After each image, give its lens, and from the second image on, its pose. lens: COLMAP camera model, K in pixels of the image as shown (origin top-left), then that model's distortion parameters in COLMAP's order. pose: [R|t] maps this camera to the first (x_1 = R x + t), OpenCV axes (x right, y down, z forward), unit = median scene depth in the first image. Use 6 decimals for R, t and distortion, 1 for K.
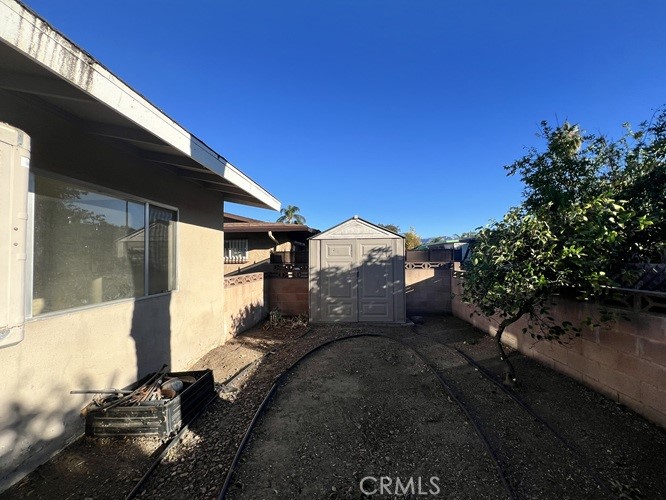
lens RADIAL K [[266.3, 0, 333.0], [0, 266.3, 250.0], [0, 0, 1]] dist [0.000214, 0.000288]
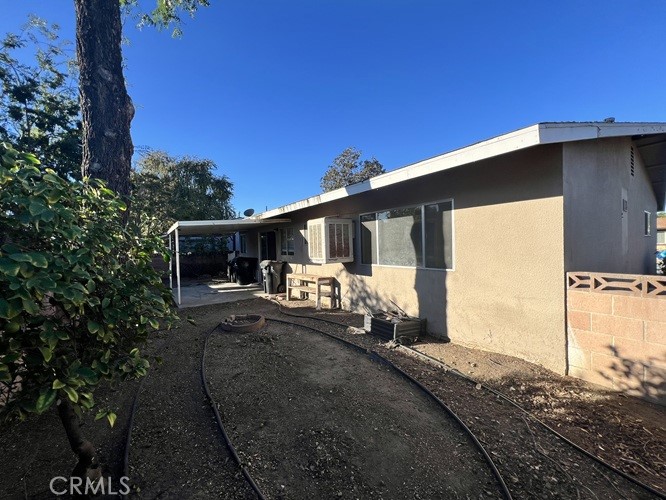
lens RADIAL K [[266.3, 0, 333.0], [0, 266.3, 250.0], [0, 0, 1]] dist [0.000214, 0.000288]
pose [[-0.777786, 0.039623, -0.627279, 0.625205], [0.049801, 0.998758, 0.001338, 0.044523], [0.626553, -0.030199, -0.778793, 1.806758]]
